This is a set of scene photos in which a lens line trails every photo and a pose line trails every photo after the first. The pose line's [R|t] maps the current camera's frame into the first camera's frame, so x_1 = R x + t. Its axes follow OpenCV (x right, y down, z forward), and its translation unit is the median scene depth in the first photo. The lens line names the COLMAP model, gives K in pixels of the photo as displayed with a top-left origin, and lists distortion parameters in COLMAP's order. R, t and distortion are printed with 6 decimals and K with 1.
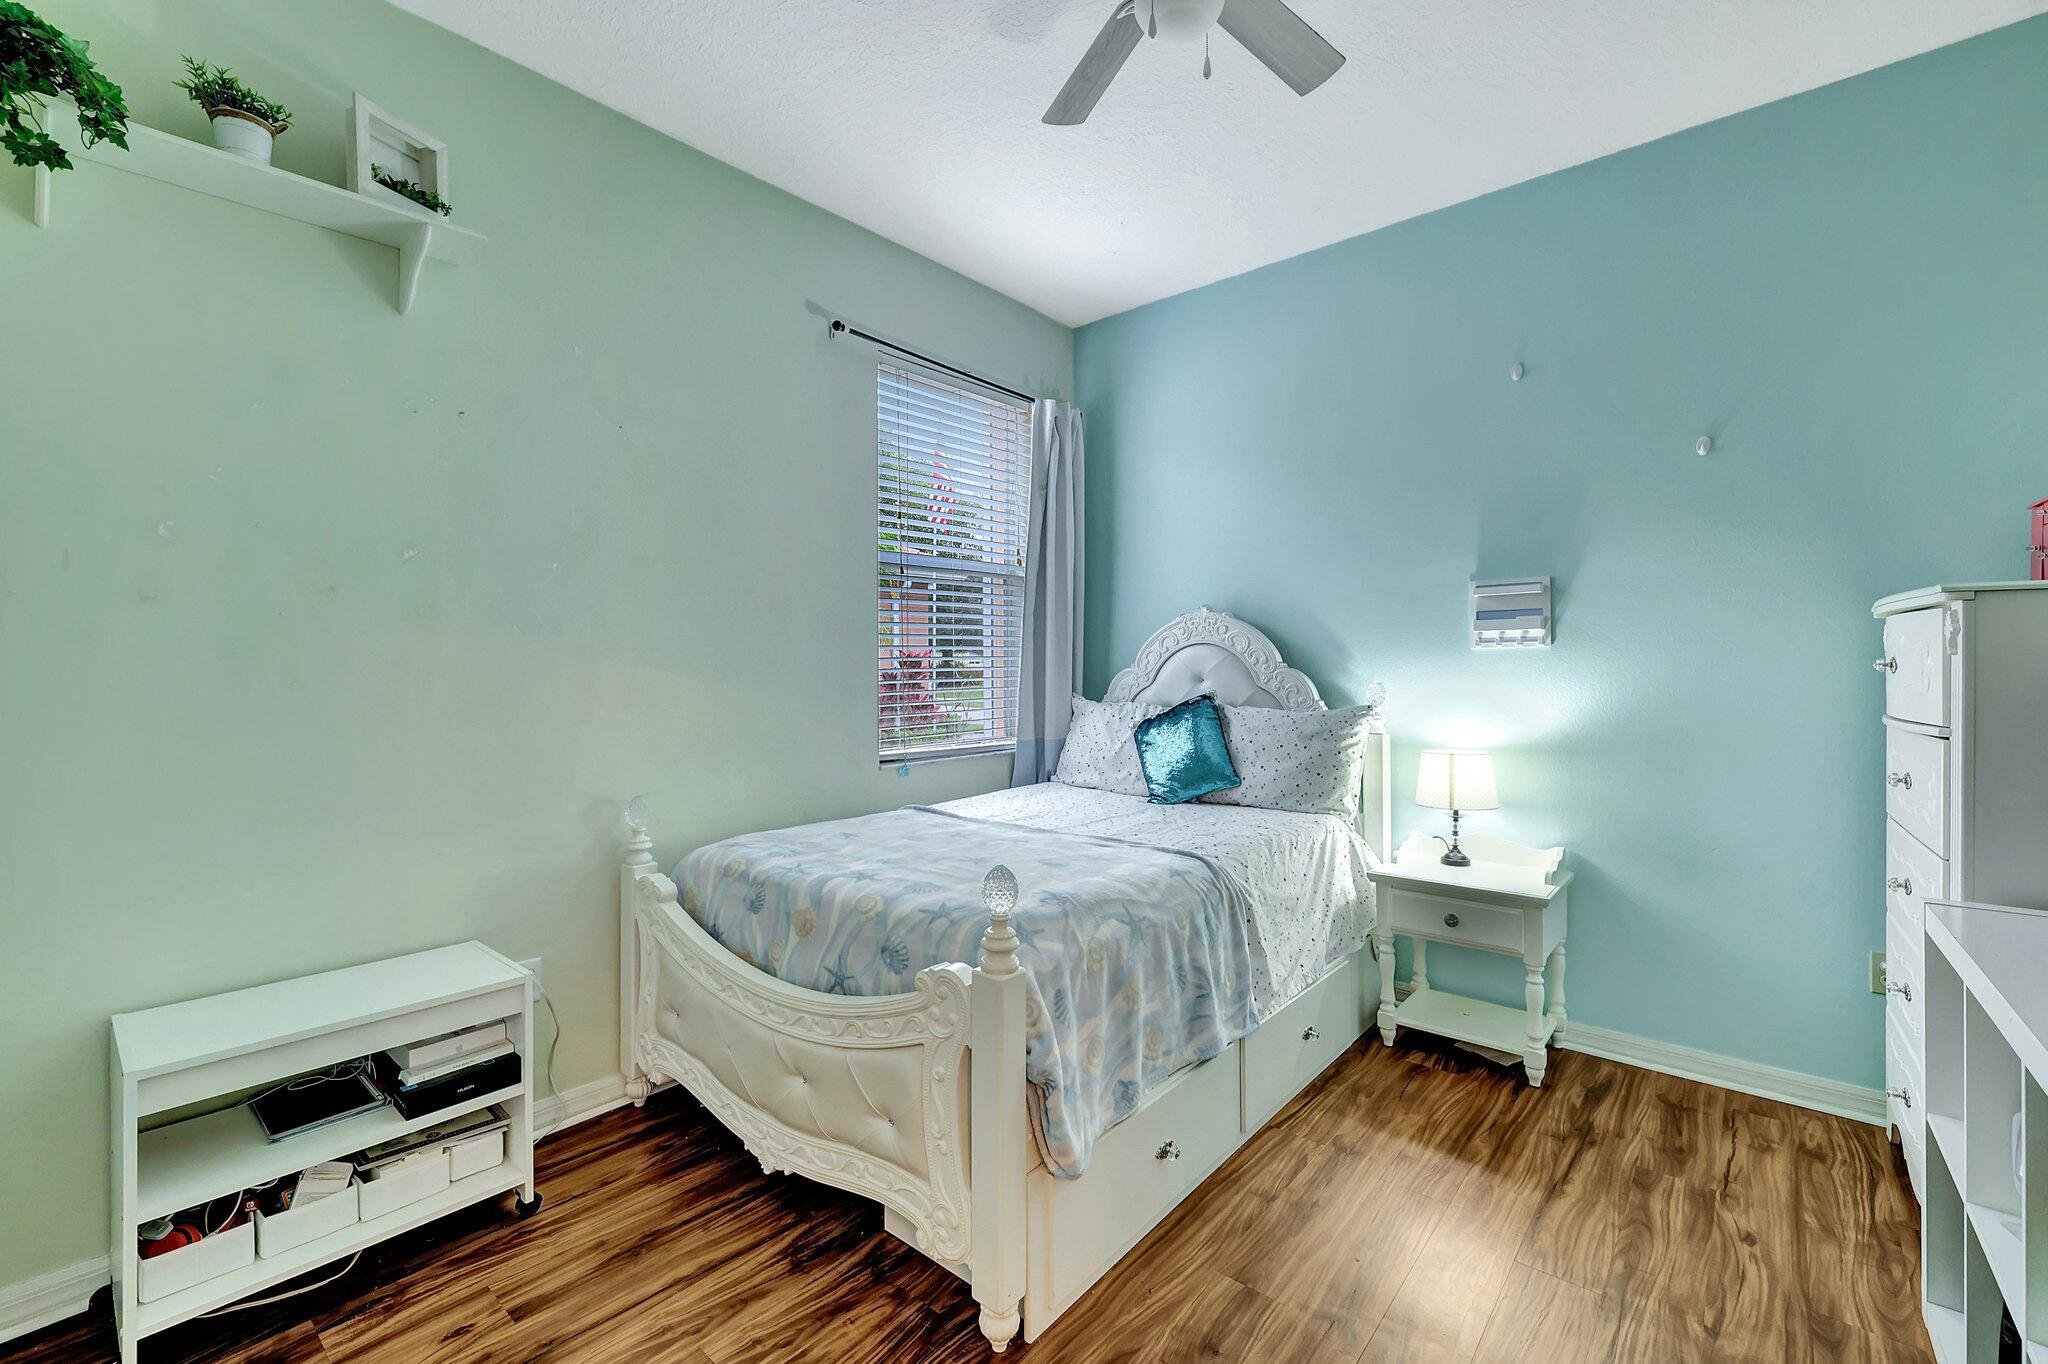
lens RADIAL K [[863.7, 0, 1017.9], [0, 863.7, 665.8], [0, 0, 1]] dist [-0.000943, -0.000246]
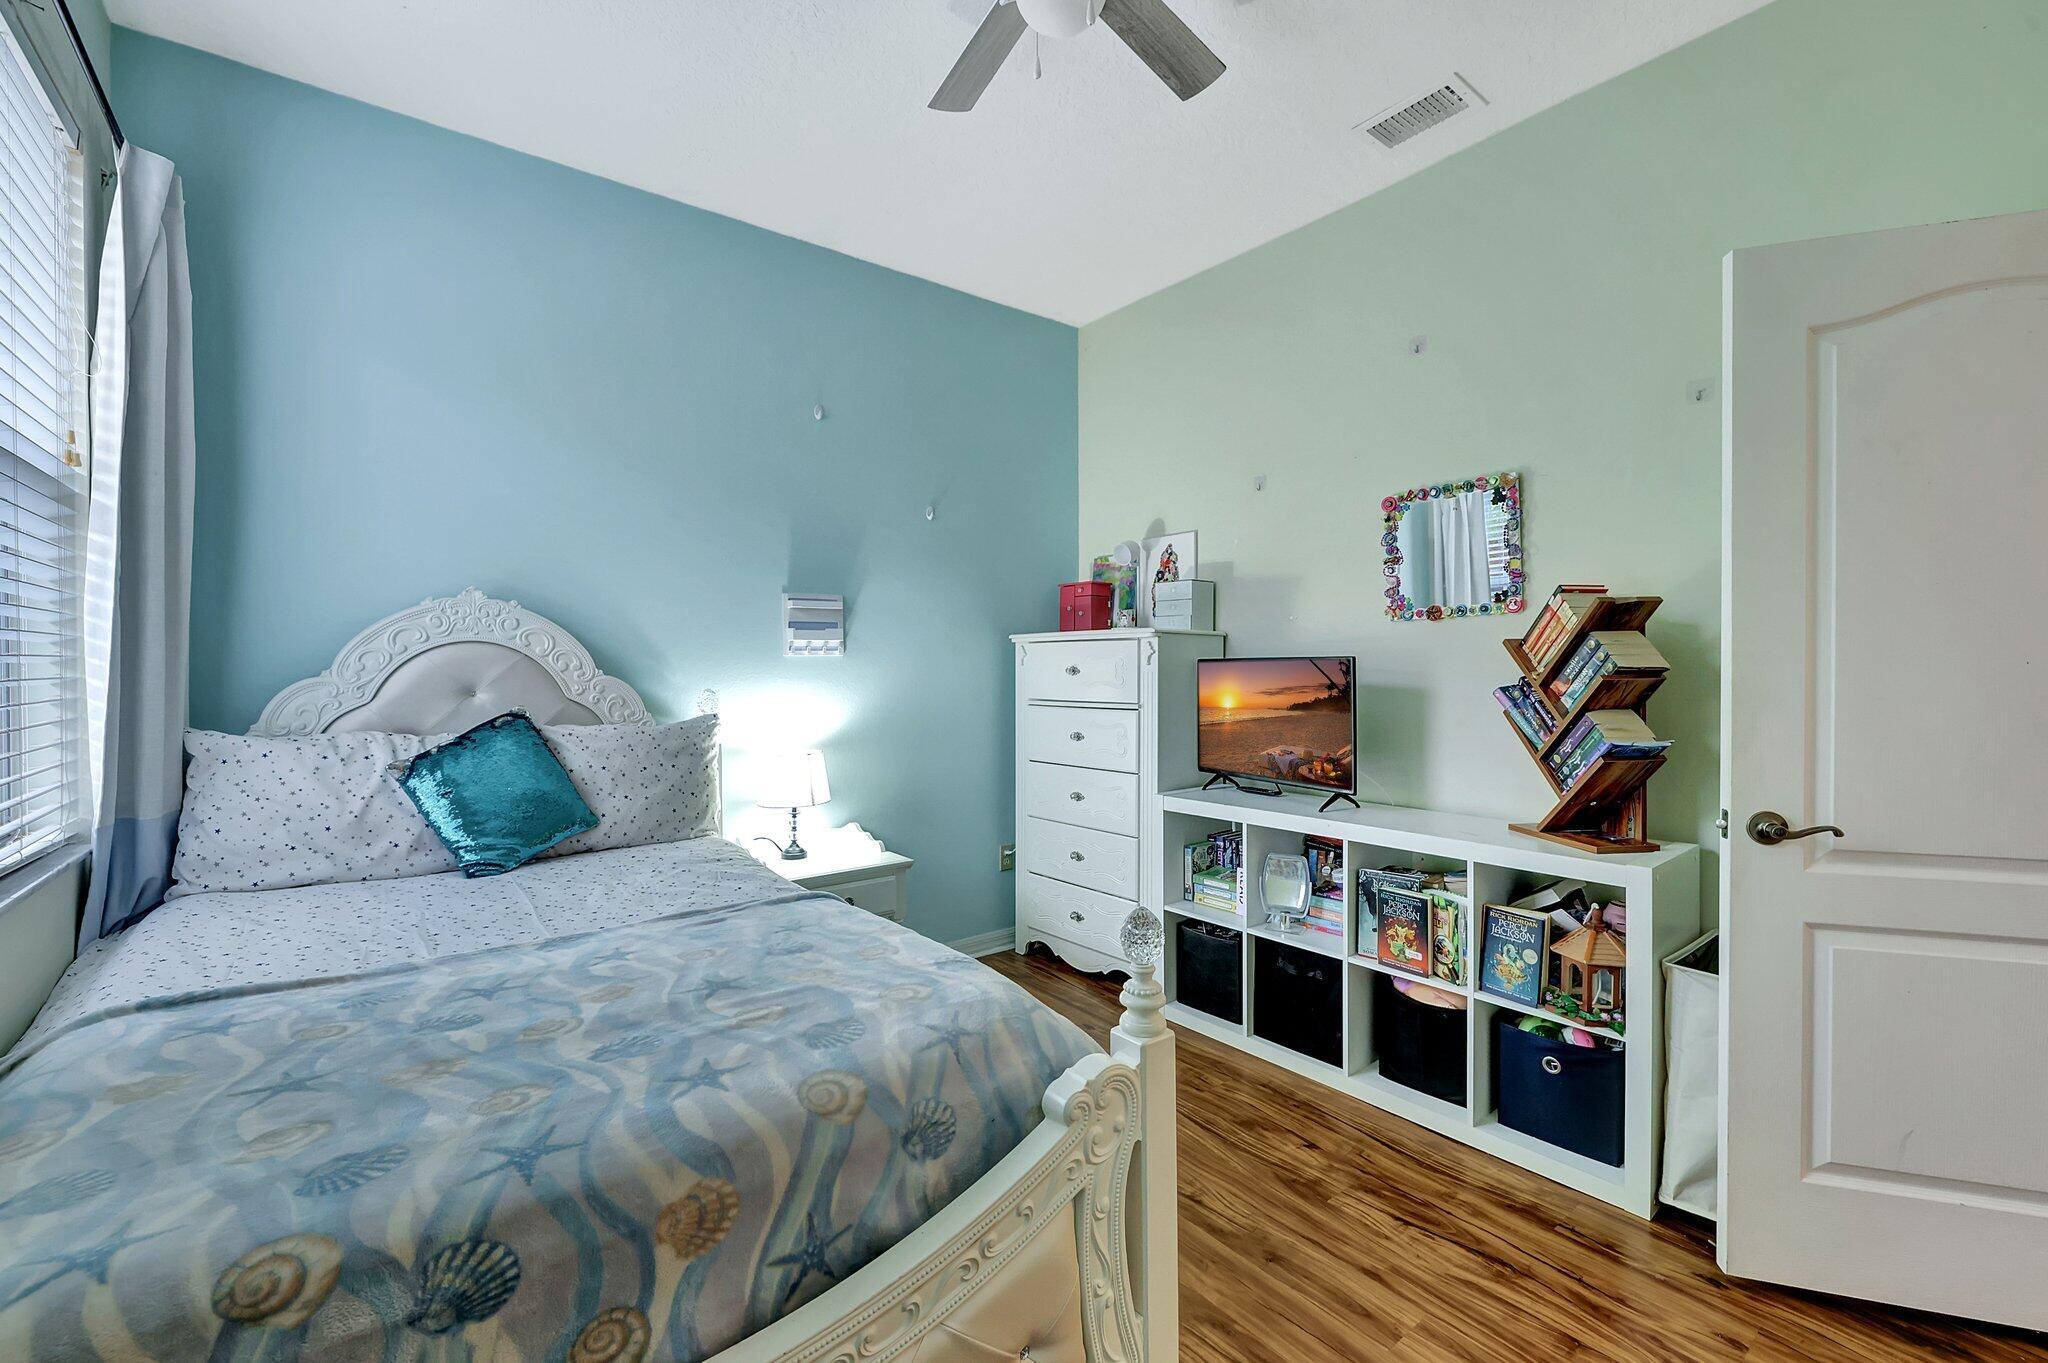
lens RADIAL K [[863.7, 0, 1017.9], [0, 863.7, 665.3], [0, 0, 1]] dist [-0.000943, -0.000246]
pose [[0.200850, 0.004056, 0.979614, -0.447812], [0.000992, 0.999990, -0.004343, -0.002828], [-0.979622, 0.001844, 0.200844, 0.482045]]
